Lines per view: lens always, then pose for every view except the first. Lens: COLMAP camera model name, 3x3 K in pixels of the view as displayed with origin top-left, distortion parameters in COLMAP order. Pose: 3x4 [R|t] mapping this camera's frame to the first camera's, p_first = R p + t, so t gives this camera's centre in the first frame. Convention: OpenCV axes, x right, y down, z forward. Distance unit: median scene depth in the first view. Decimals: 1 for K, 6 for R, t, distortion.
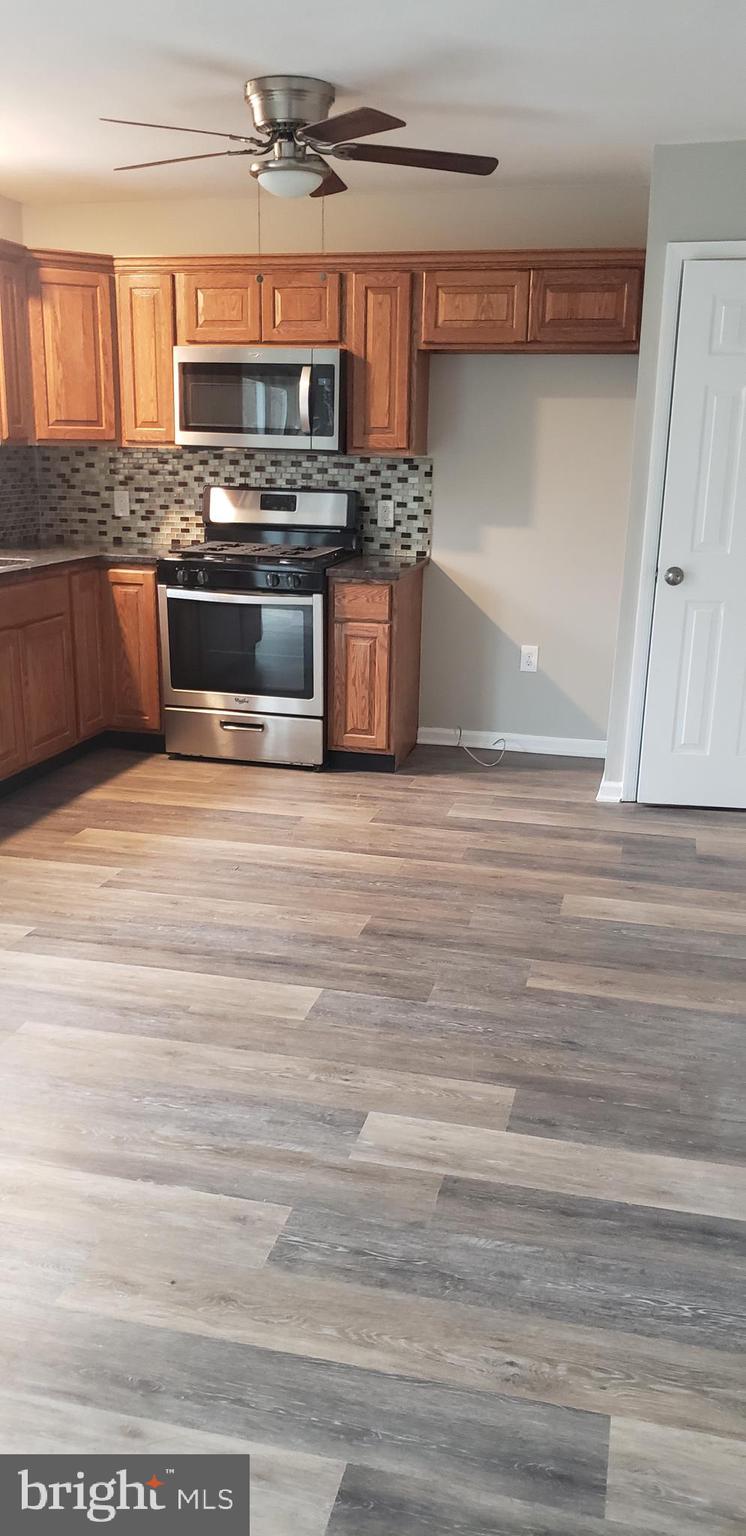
lens RADIAL K [[1198.0, 0, 373.0], [0, 1198.0, 768.0], [0, 0, 1]] dist [0.099009, -0.227967]
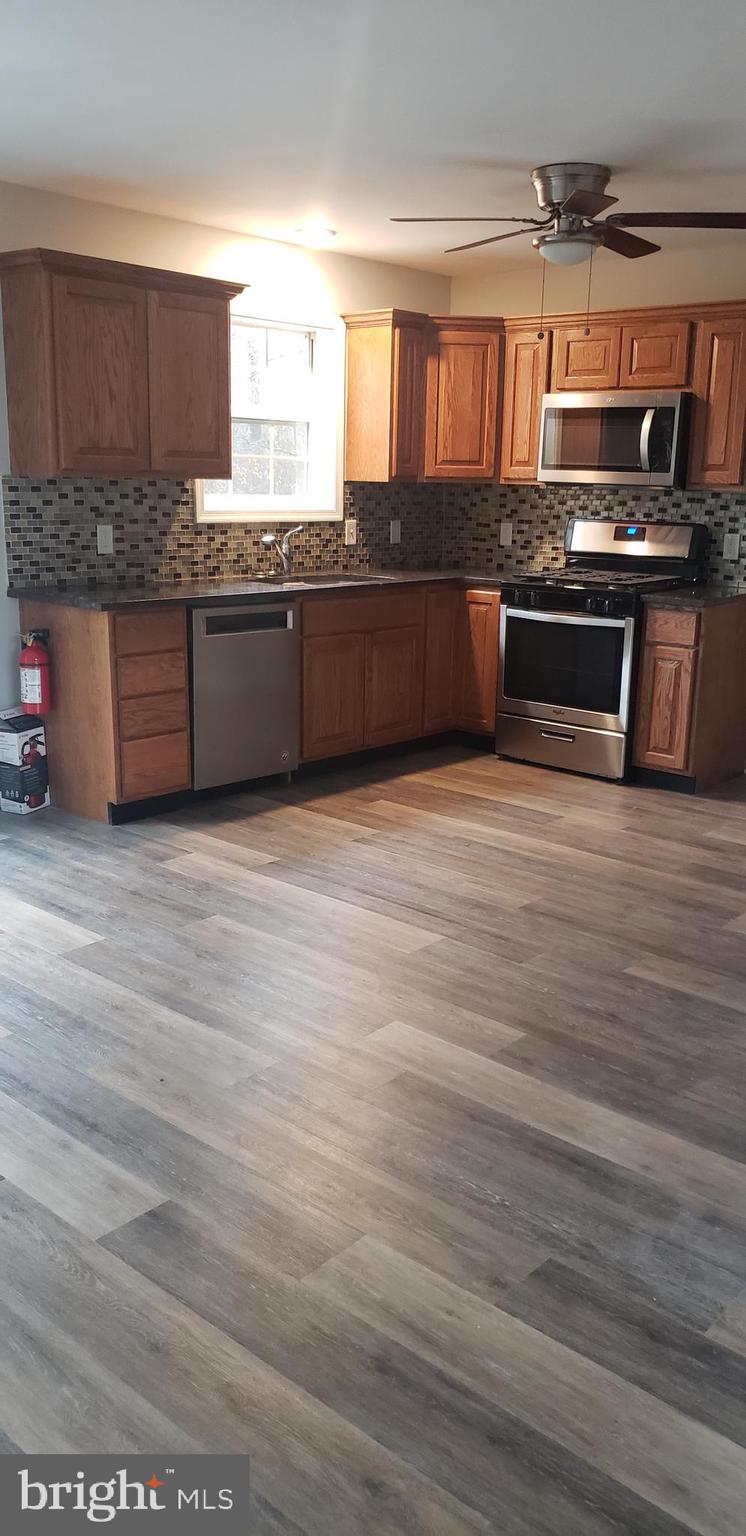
lens RADIAL K [[1195.9, 0, 373.0], [0, 1195.9, 768.0], [0, 0, 1]] dist [0.170686, -0.505328]
pose [[0.881080, 0.113141, -0.459235, 0.256469], [-0.128582, 0.991696, -0.002372, 0.019411], [0.455153, 0.061140, 0.888311, -0.052436]]
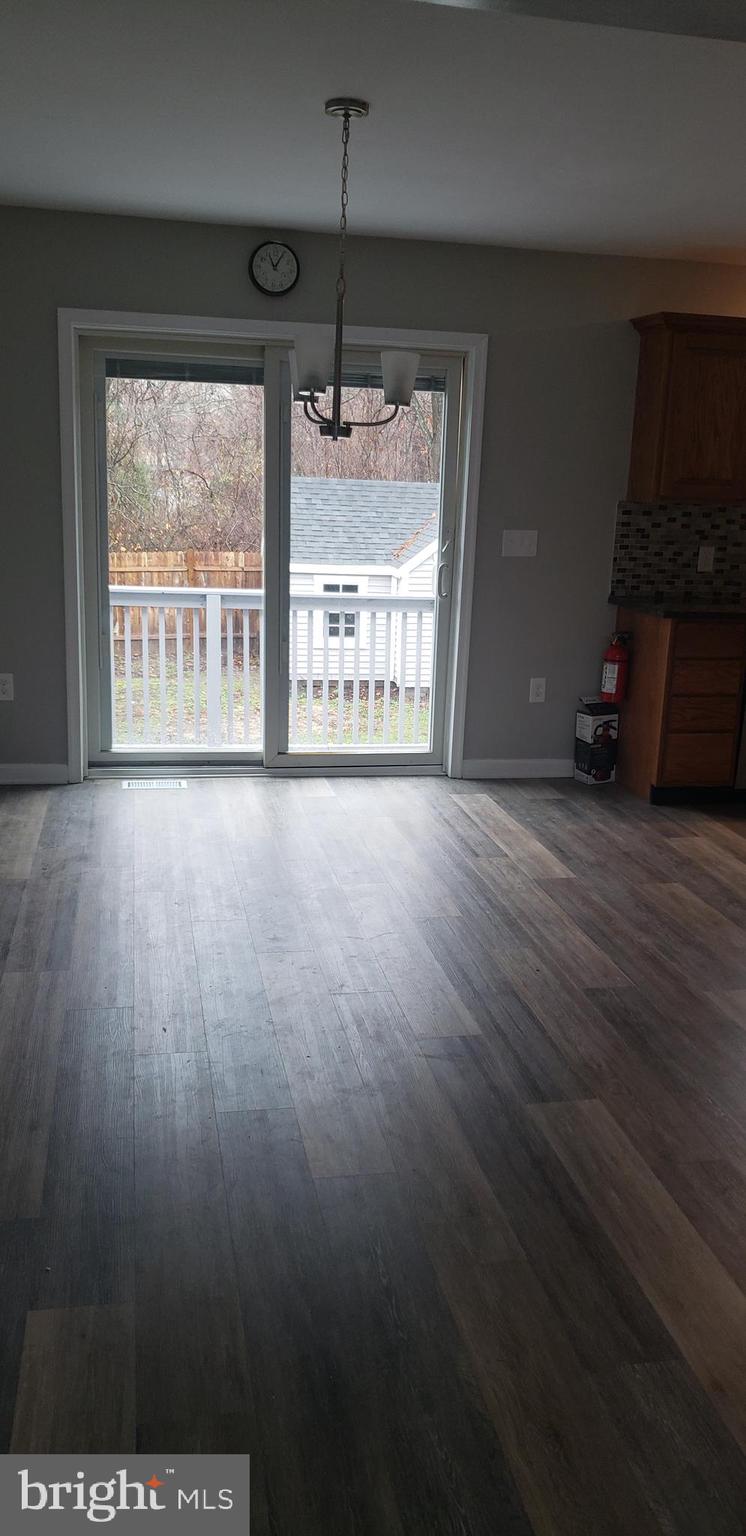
lens RADIAL K [[1195.9, 0, 373.0], [0, 1195.9, 768.0], [0, 0, 1]] dist [0.170686, -0.505328]
pose [[0.414223, 0.210547, -0.885488, 0.496772], [-0.269524, 0.957617, 0.101617, 0.013639], [0.869354, 0.196568, 0.453414, -0.020612]]
